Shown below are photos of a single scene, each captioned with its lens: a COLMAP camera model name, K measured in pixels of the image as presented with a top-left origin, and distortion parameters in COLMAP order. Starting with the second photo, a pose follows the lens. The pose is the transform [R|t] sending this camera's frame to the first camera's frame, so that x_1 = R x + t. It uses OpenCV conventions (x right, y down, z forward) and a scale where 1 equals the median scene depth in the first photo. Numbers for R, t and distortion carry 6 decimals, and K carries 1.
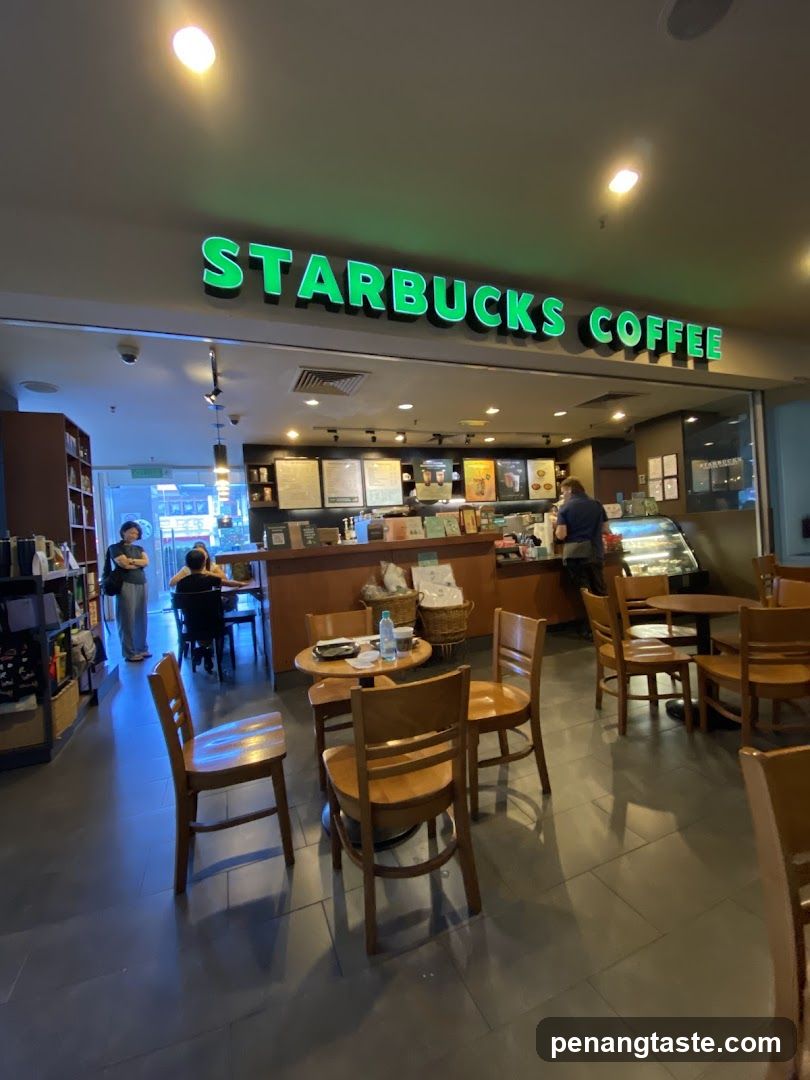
lens RADIAL K [[437.2, 0, 405.0], [0, 437.2, 540.0], [0, 0, 1]] dist [0.018112, -0.000109]
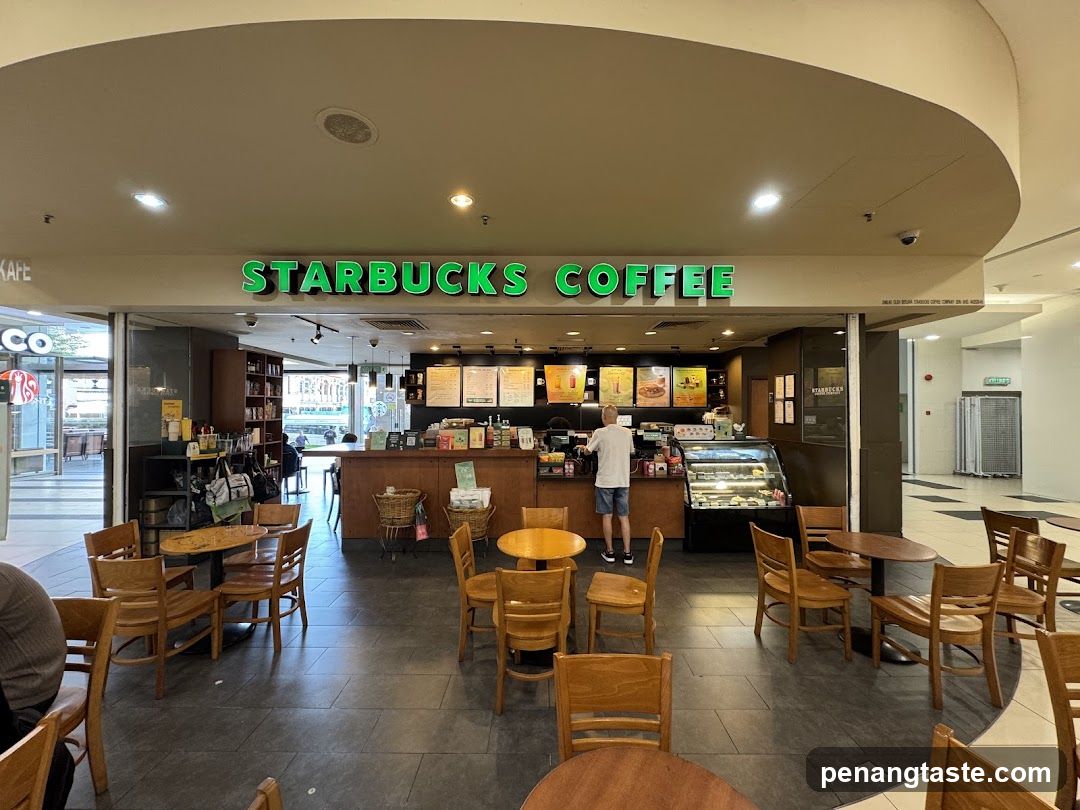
lens RADIAL K [[438.1, 0, 540.0], [0, 438.1, 405.0], [0, 0, 1]] dist [-0.000751, 0.000033]
pose [[0.920619, 0.065208, -0.384980, 0.498747], [-0.068764, 0.997623, 0.004540, -0.104332], [0.384360, 0.022293, 0.922914, -0.023199]]
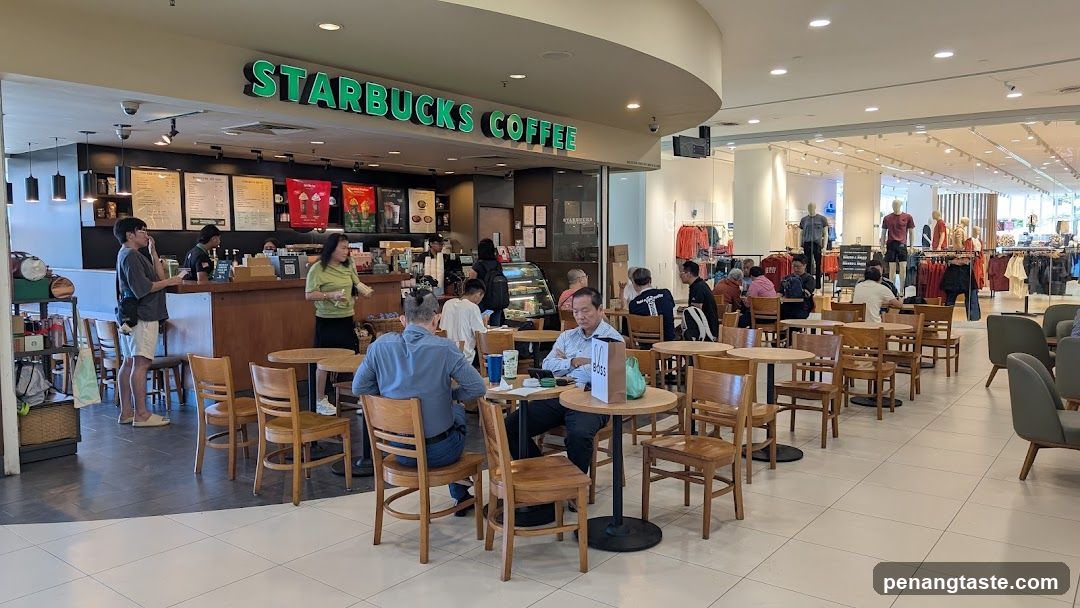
lens RADIAL K [[789.0, 0, 540.0], [0, 789.0, 304.0], [0, 0, 1]] dist [0.002393, 0.001647]
pose [[0.860867, 0.027543, 0.508085, -0.388348], [-0.051896, 0.998080, 0.033822, -0.019618], [-0.506177, -0.055484, 0.860643, -0.695862]]
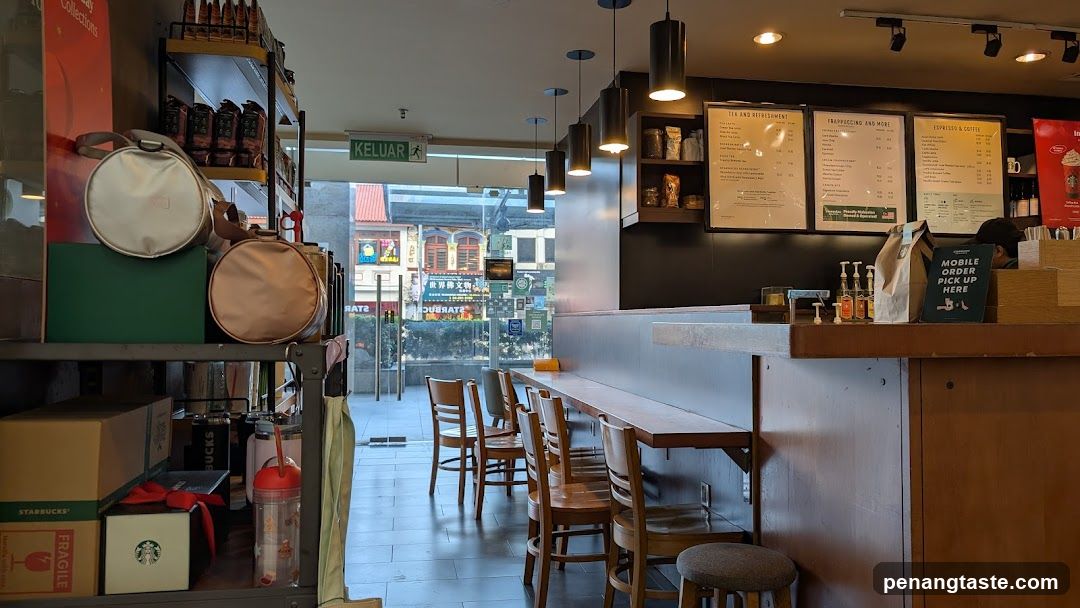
lens RADIAL K [[789.0, 0, 540.0], [0, 789.0, 304.0], [0, 0, 1]] dist [0.002393, 0.001647]
pose [[0.975499, 0.067609, -0.209359, -0.288516], [-0.073715, 0.997048, -0.021492, 0.026930], [0.207288, 0.036399, 0.977603, 0.274840]]
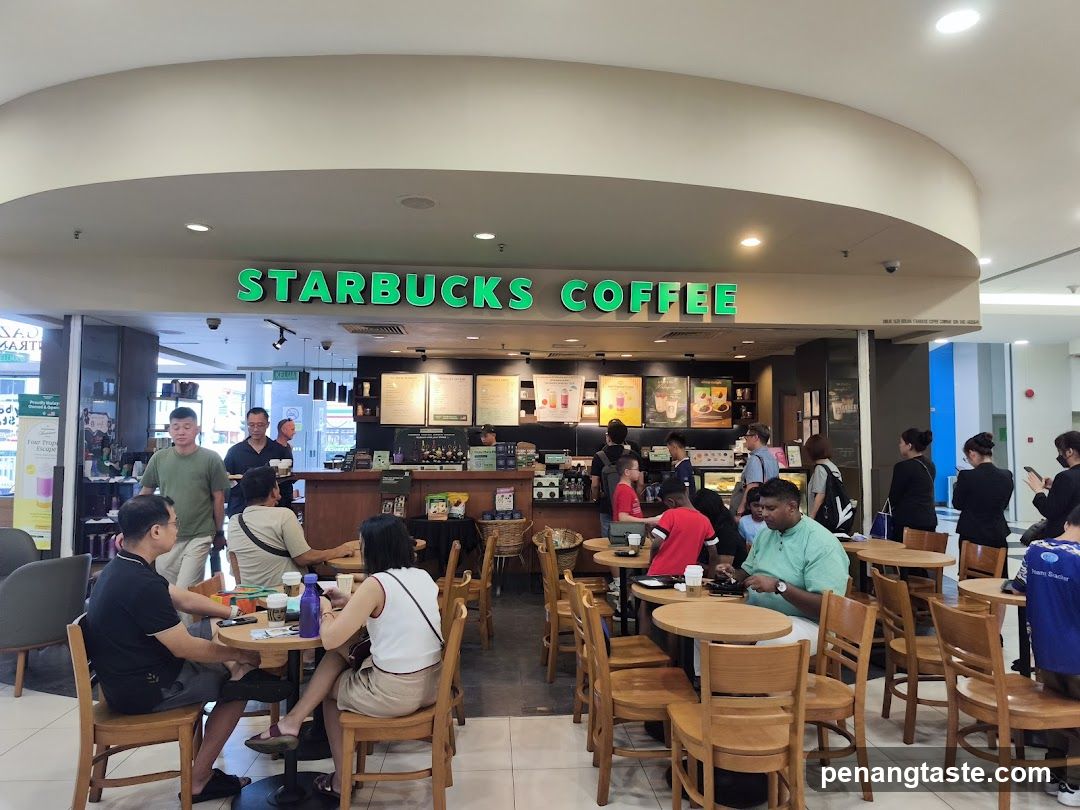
lens RADIAL K [[765.0, 0, 540.0], [0, 765.0, 405.0], [0, 0, 1]] dist [0.113031, -0.000433]
pose [[0.943641, 0.059609, -0.325558, 0.612422], [-0.075112, 0.996552, -0.035247, -0.082132], [0.322335, 0.057714, 0.944865, -0.511133]]
